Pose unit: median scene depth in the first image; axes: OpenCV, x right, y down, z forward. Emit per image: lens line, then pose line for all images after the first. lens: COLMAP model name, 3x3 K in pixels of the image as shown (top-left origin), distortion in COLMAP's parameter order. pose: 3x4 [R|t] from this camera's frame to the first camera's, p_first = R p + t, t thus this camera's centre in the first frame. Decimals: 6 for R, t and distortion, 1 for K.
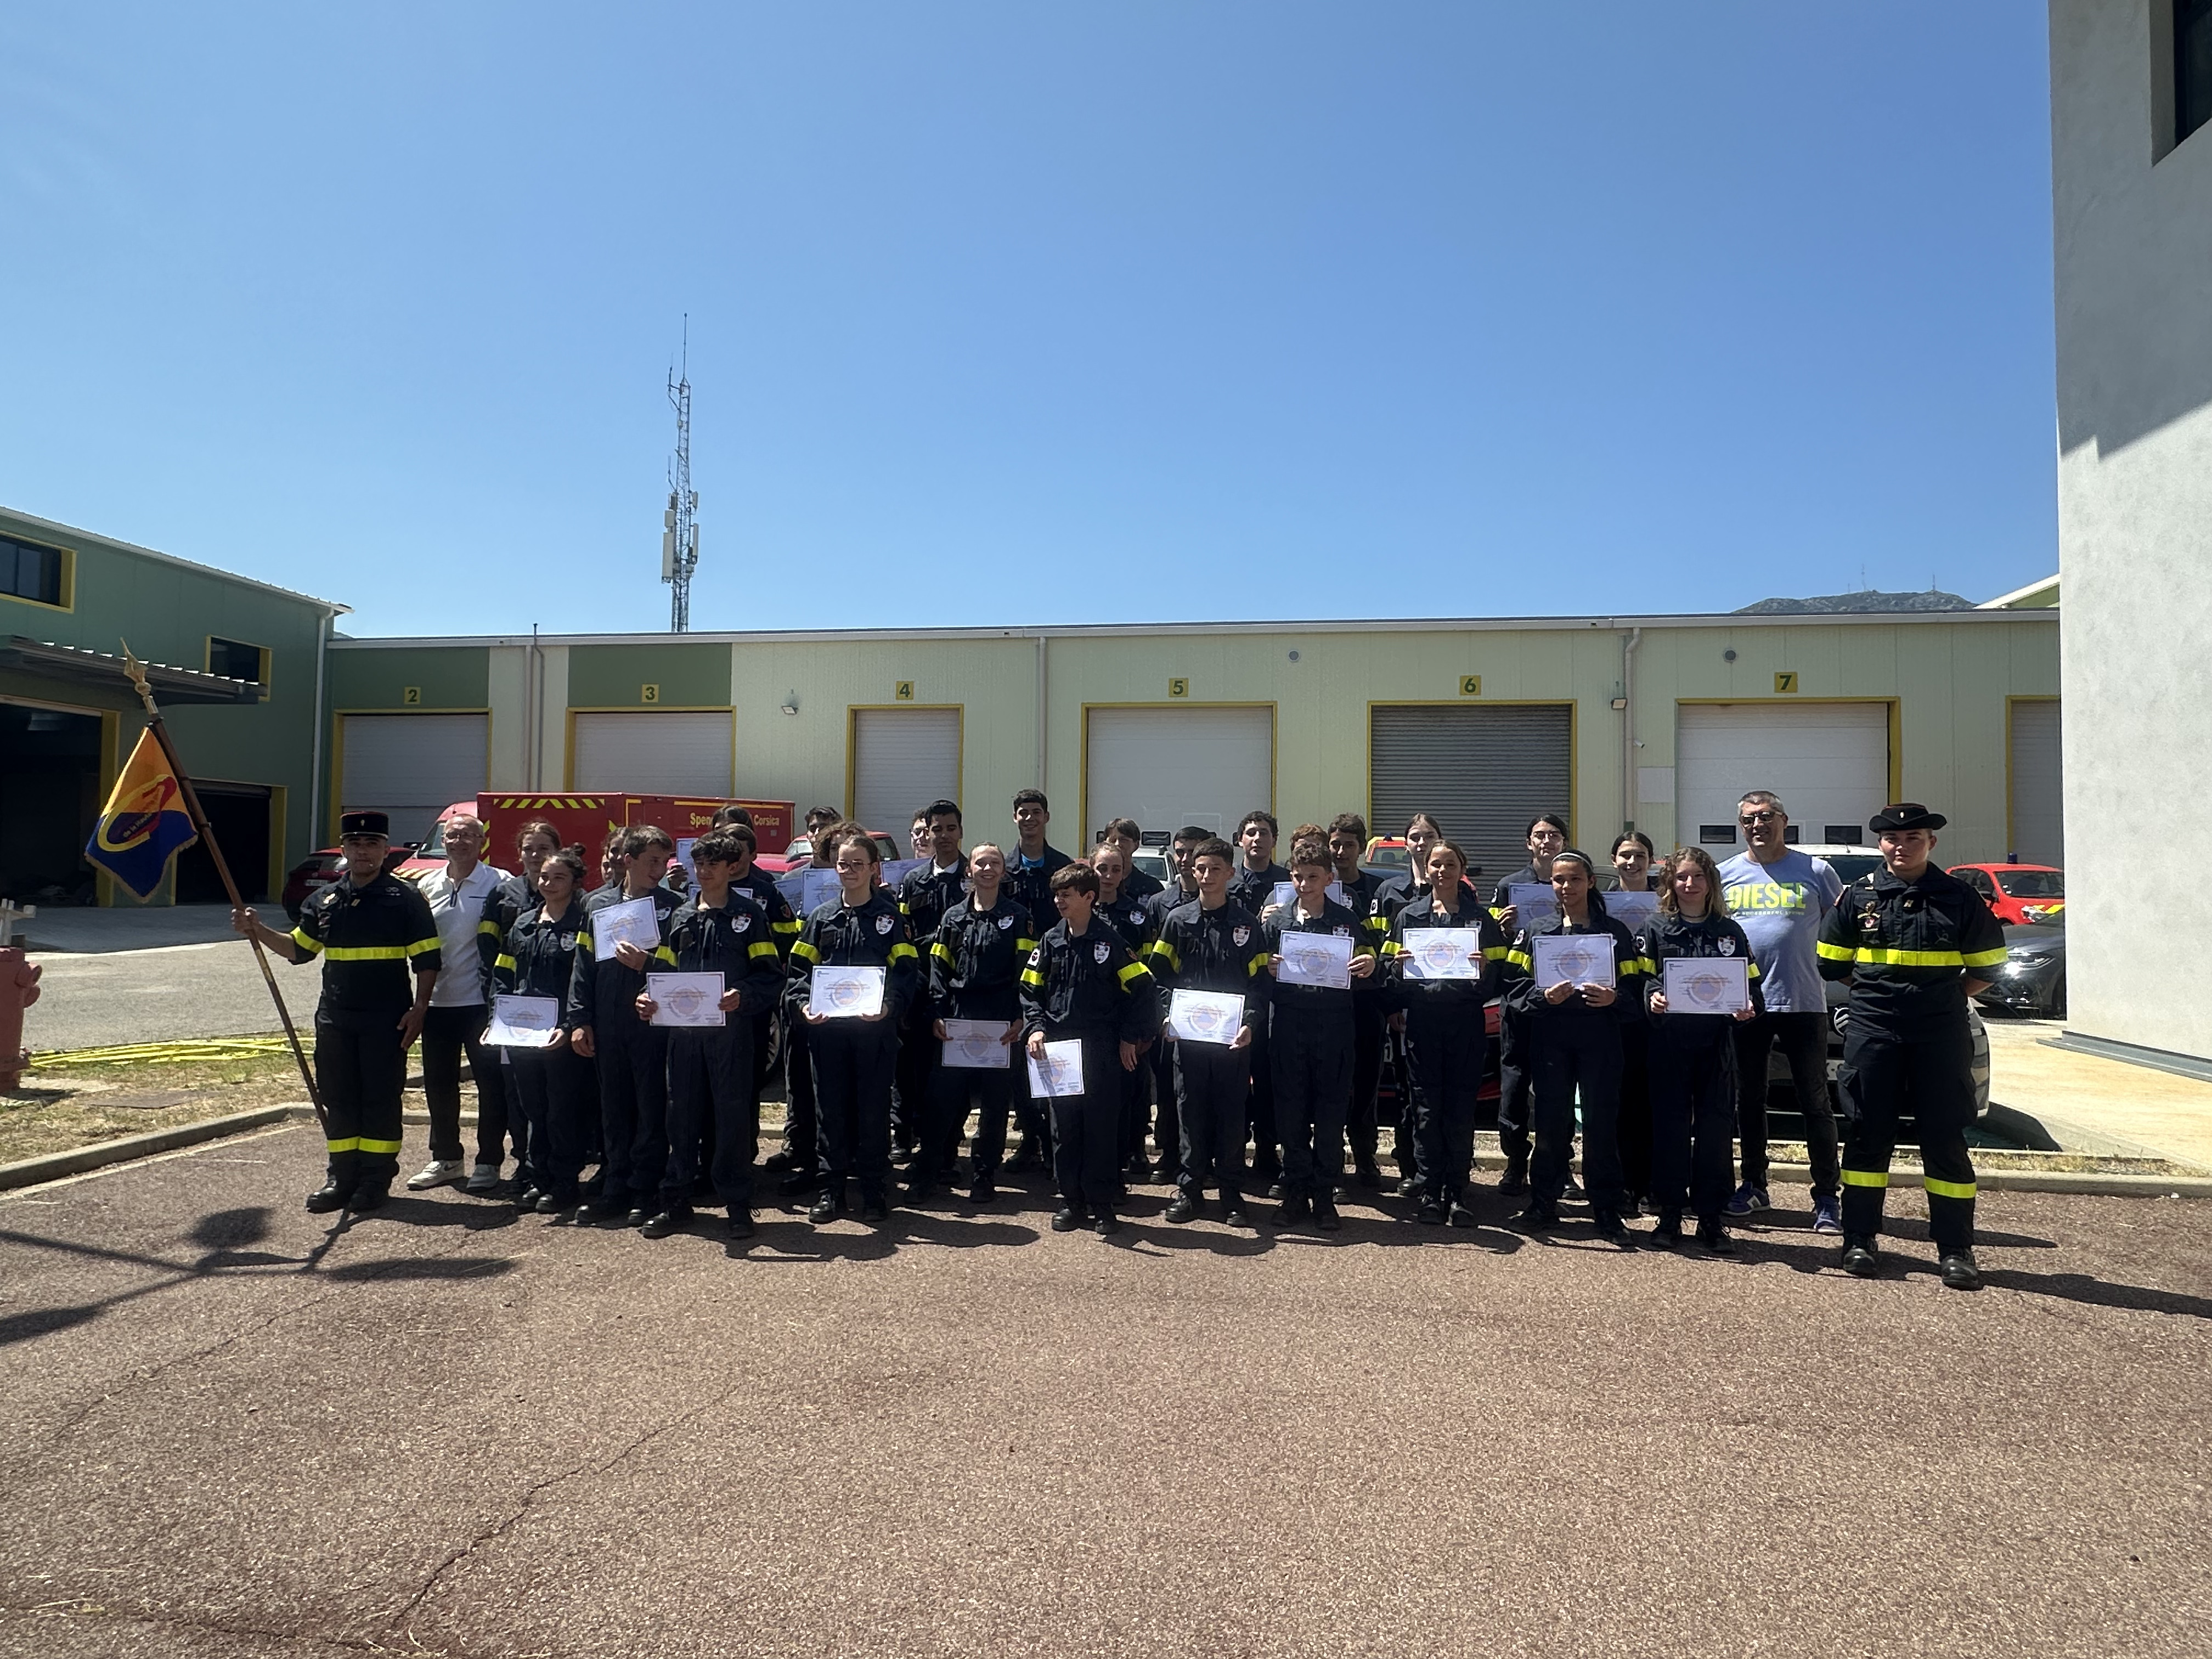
lens RADIAL K [[1263.0, 0, 1106.0], [0, 1263.0, 829.5], [0, 0, 1]] dist [0.006348, 0.000450]
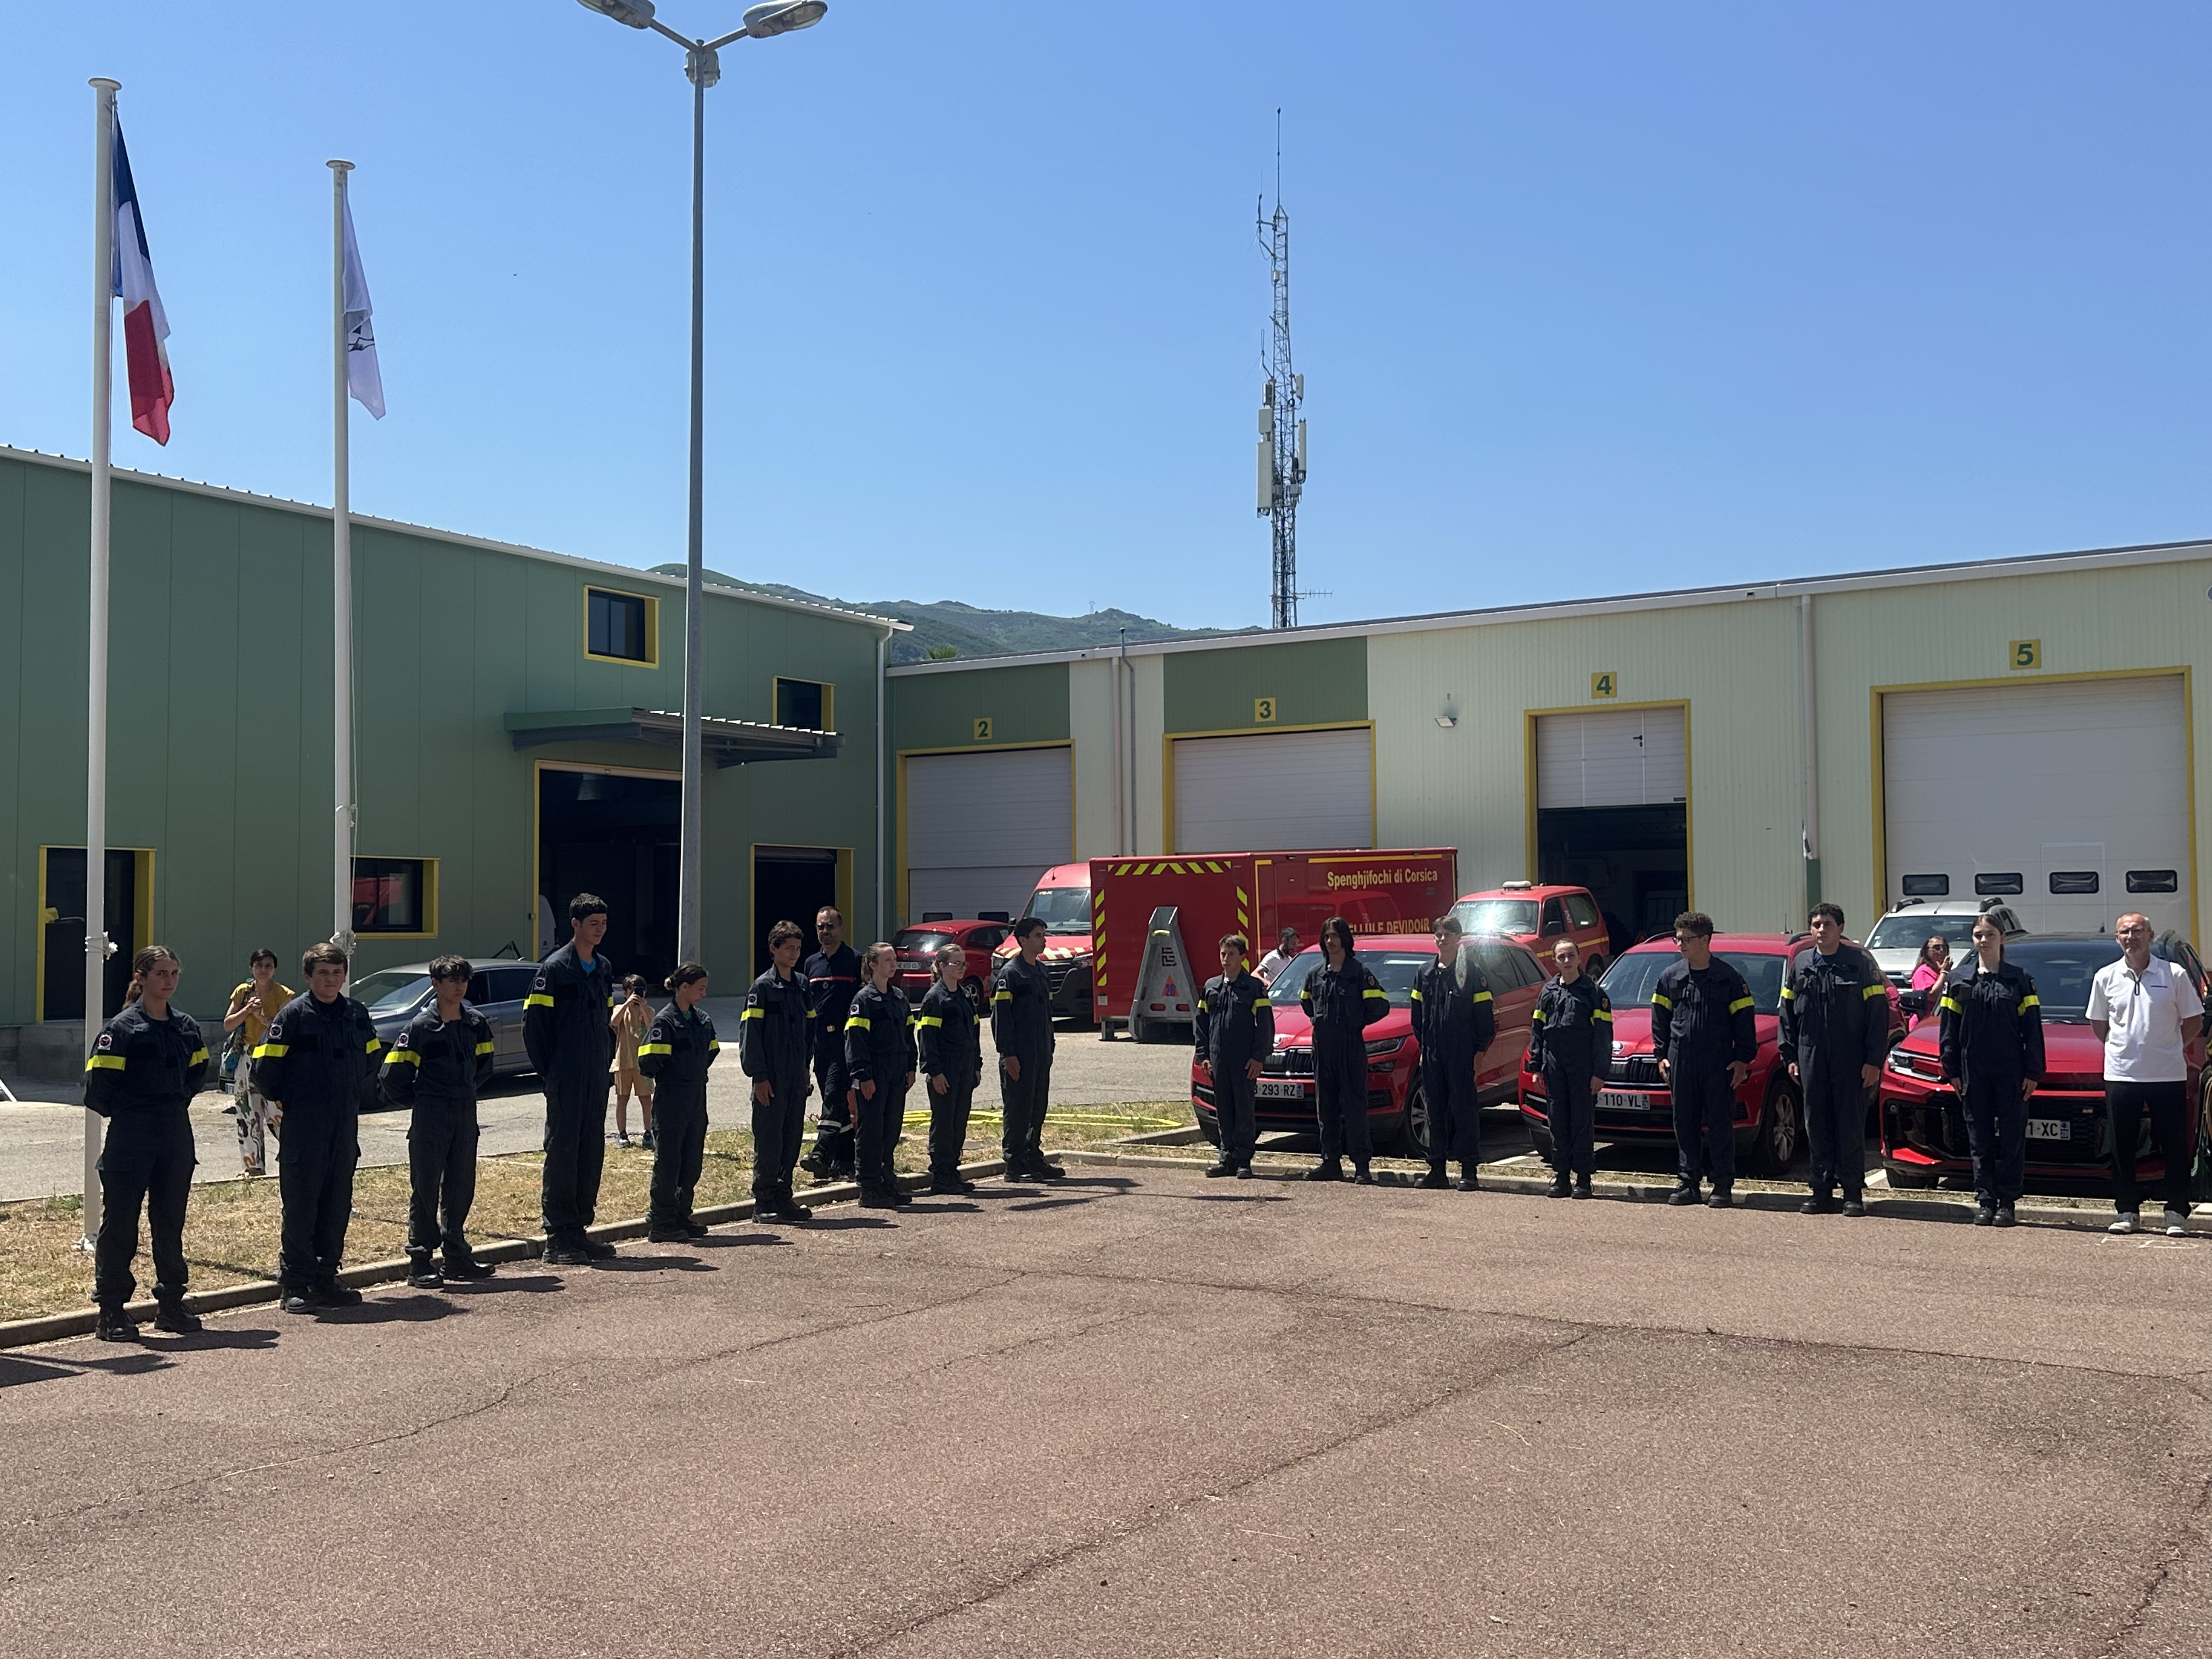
lens RADIAL K [[2176.0, 0, 1121.1], [0, 2176.0, 812.7], [0, 0, 1]] dist [0.194011, -0.378858]
pose [[0.921247, -0.041603, -0.386748, 0.064363], [0.034070, 0.999073, -0.026316, -0.014251], [0.387484, 0.011067, 0.921810, -0.242352]]
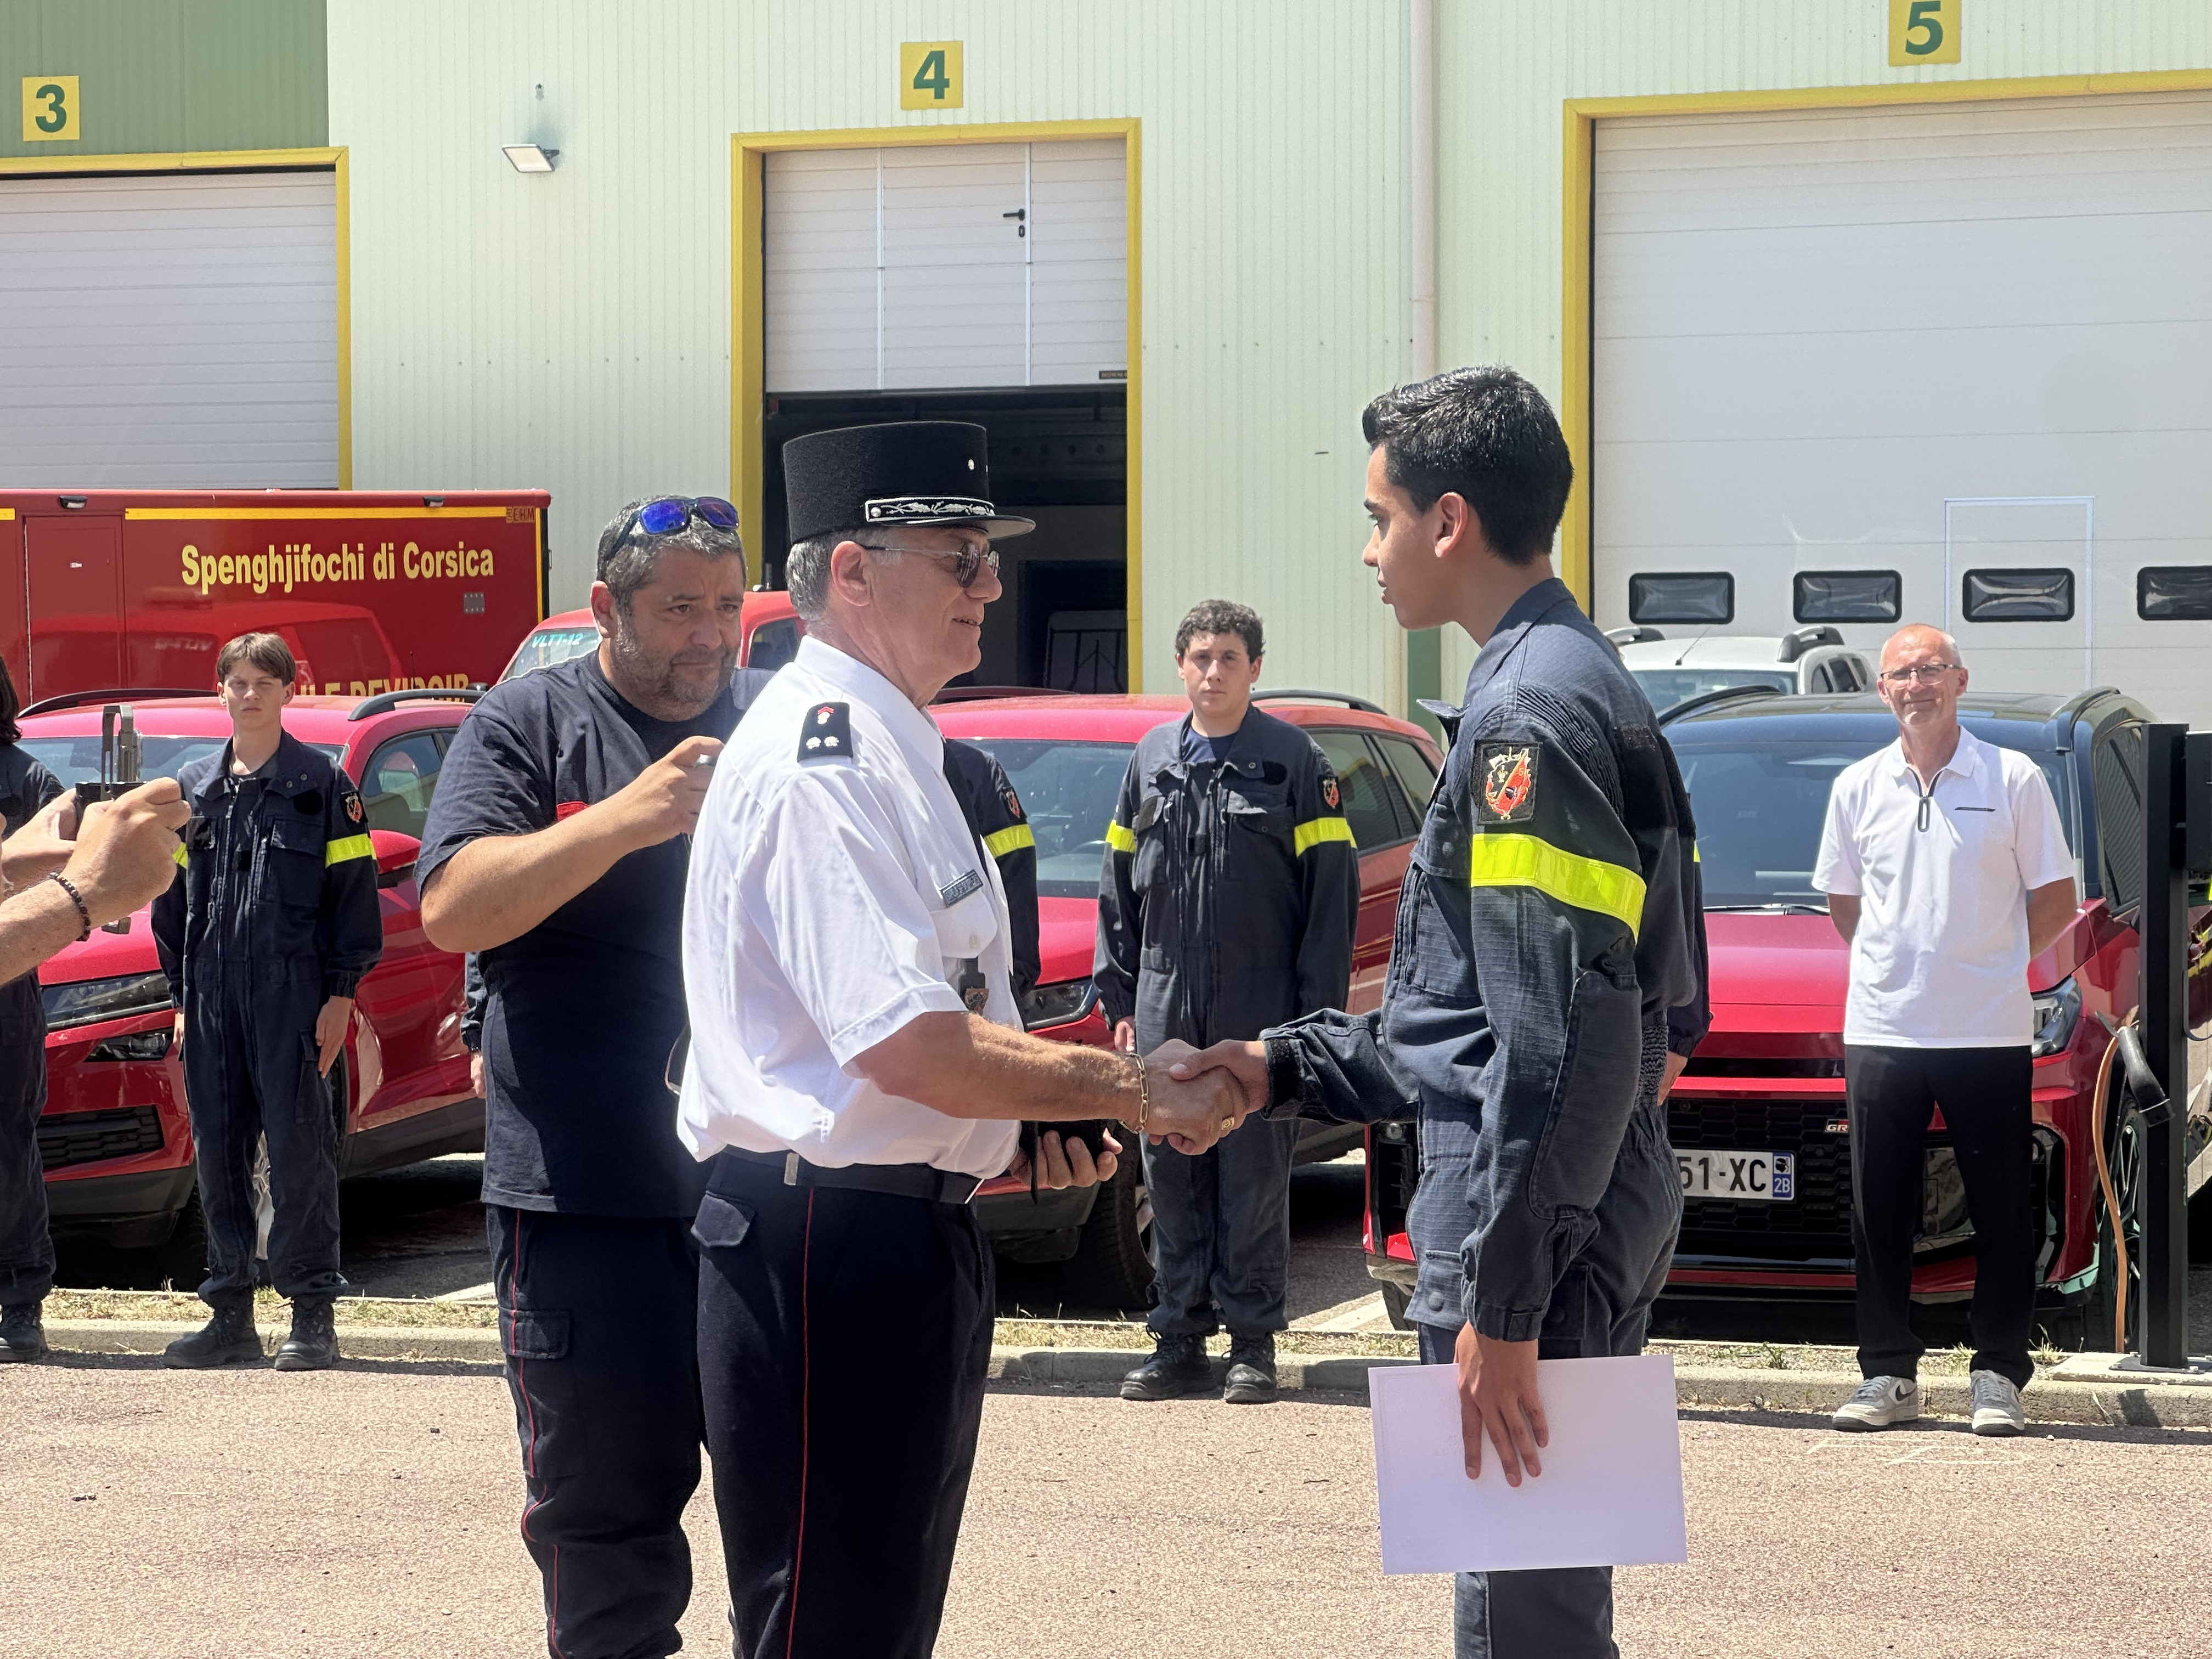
lens RADIAL K [[5591.6, 0, 1106.0], [0, 5591.6, 829.5], [0, 0, 1]] dist [0.223396, 0.346240]
pose [[0.984255, -0.011543, -0.176380, 0.090425], [0.020941, 0.998453, 0.051516, -0.007651], [0.175512, -0.054398, 0.982973, -0.204260]]
